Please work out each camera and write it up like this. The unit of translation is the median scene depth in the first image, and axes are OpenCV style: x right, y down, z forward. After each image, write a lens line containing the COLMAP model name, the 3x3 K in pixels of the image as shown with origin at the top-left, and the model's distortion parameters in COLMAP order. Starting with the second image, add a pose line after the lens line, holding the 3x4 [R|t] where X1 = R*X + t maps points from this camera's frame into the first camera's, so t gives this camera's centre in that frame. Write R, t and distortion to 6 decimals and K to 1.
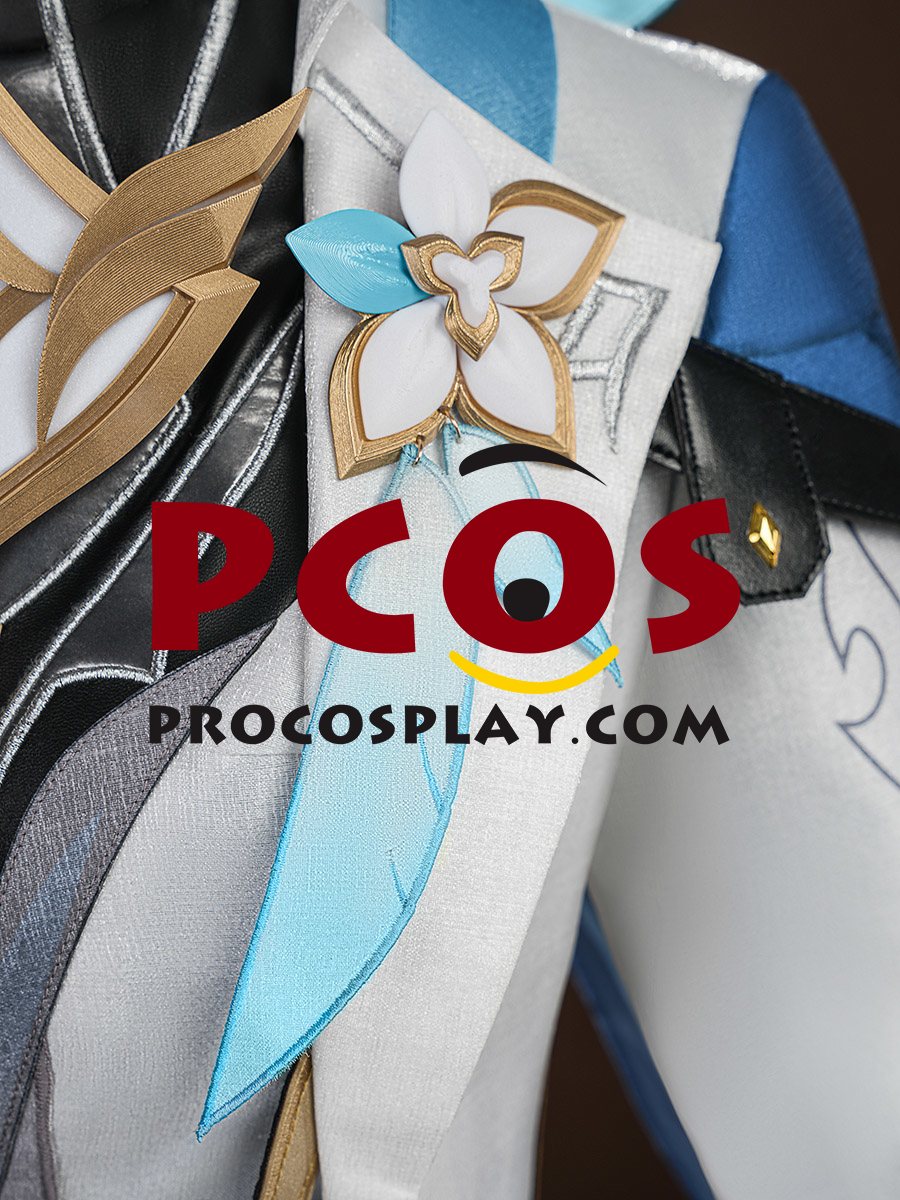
lens RADIAL K [[2521.2, 0, 450.0], [0, 2521.2, 600.0], [0, 0, 1]] dist [0.006282, -0.289310]
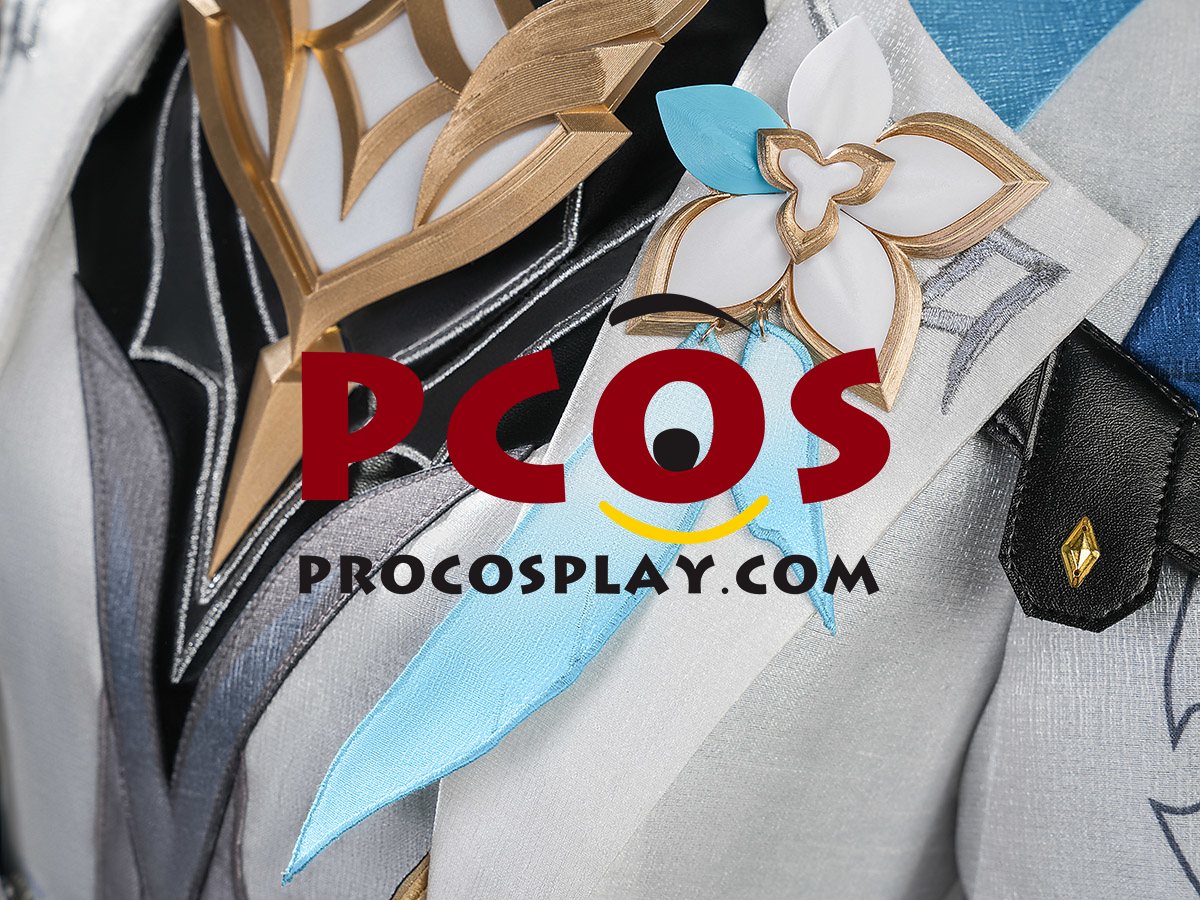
lens RADIAL K [[2521.2, 0, 600.0], [0, 2521.2, 450.0], [0, 0, 1]] dist [0.006282, -0.289310]
pose [[0.788635, 0.293513, -0.540282, 0.496342], [-0.345348, 0.938457, 0.005731, -0.006078], [0.508713, 0.182065, 0.841465, 0.146916]]
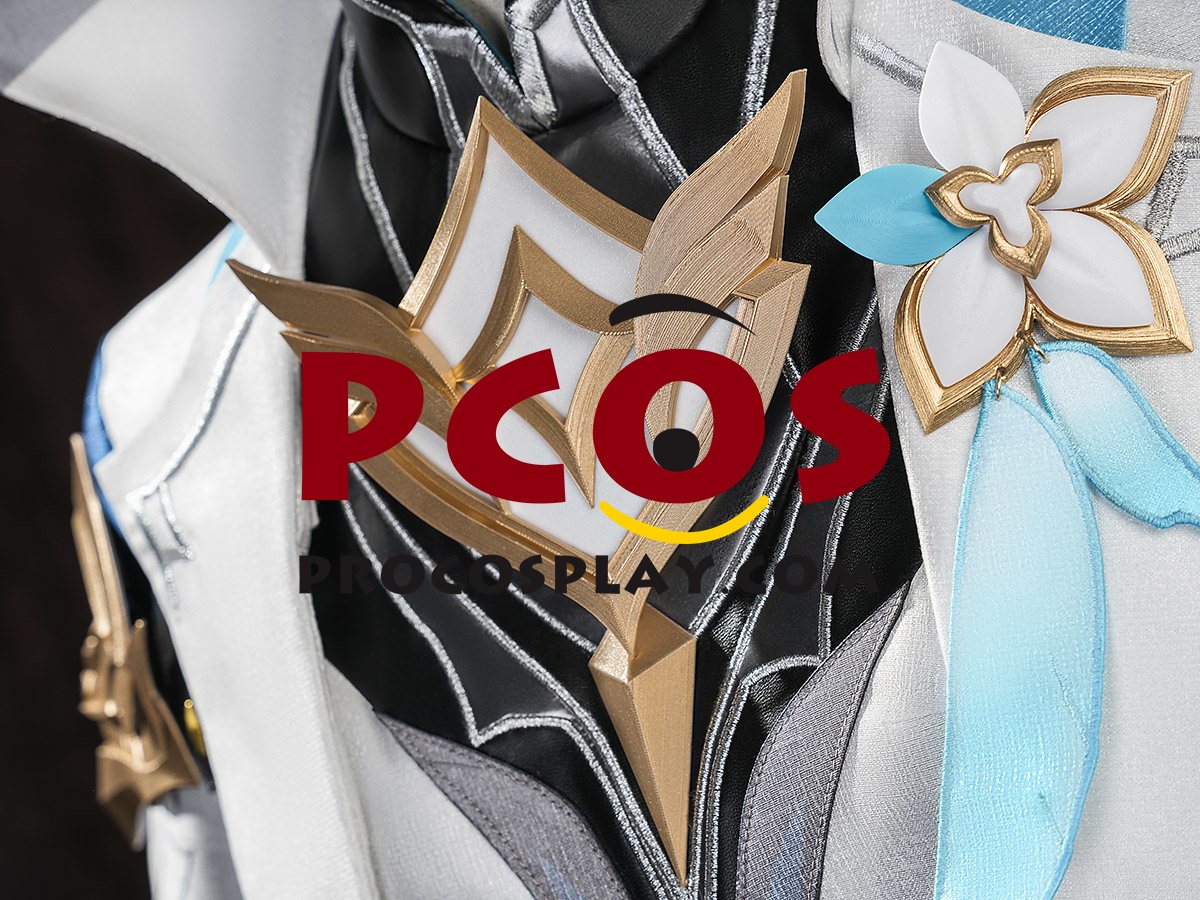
lens RADIAL K [[2521.2, 0, 600.0], [0, 2521.2, 450.0], [0, 0, 1]] dist [0.006282, -0.289310]
pose [[0.824425, -0.236736, -0.514081, 0.353746], [0.240106, 0.968822, -0.061091, -0.011429], [0.512516, -0.073069, 0.855563, 0.073323]]
